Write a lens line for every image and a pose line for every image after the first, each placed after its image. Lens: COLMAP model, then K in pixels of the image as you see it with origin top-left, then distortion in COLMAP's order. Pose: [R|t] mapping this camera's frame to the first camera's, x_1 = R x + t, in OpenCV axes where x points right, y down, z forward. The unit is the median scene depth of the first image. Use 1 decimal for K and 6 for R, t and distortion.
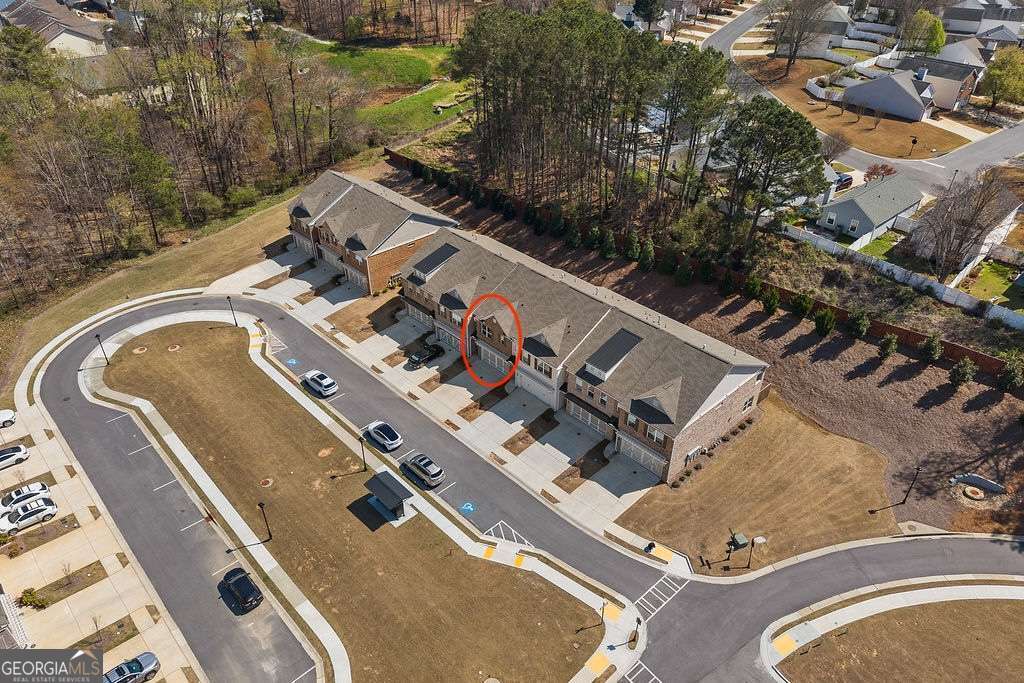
lens RADIAL K [[684.8, 0, 516.9], [0, 684.8, 324.8], [0, 0, 1]] dist [0.011404, -0.004248]
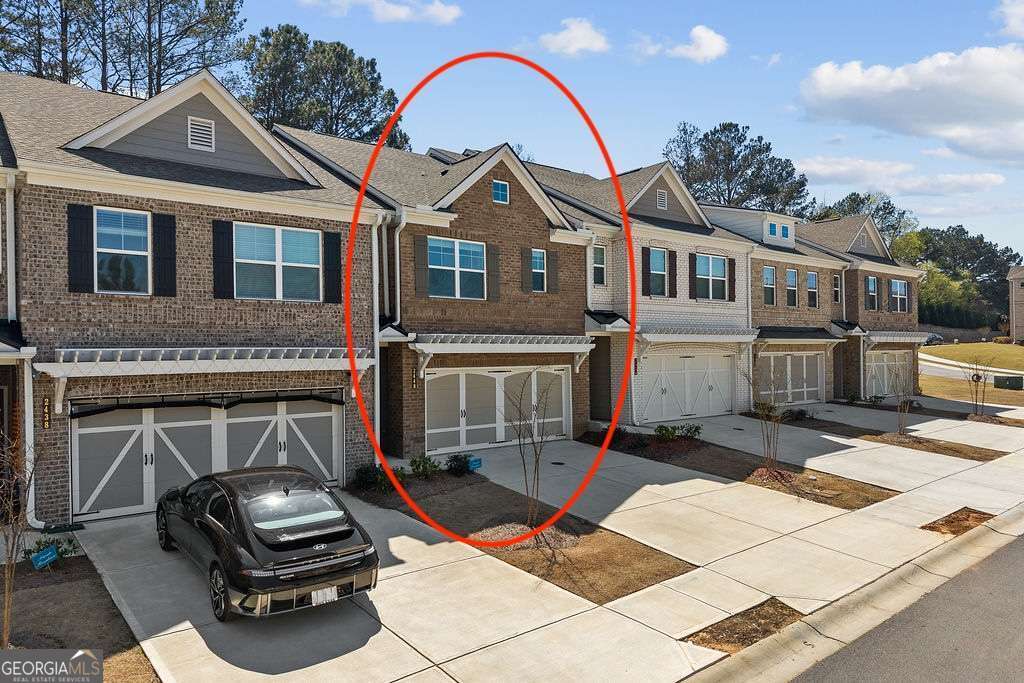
lens RADIAL K [[703.2, 0, 525.4], [0, 703.2, 345.1], [0, 0, 1]] dist [0.006859, -0.003037]
pose [[0.061315, 0.010620, 0.998062, -0.270685], [0.548130, 0.835309, -0.042562, 0.052438], [-0.834143, 0.549678, 0.045396, 1.012673]]
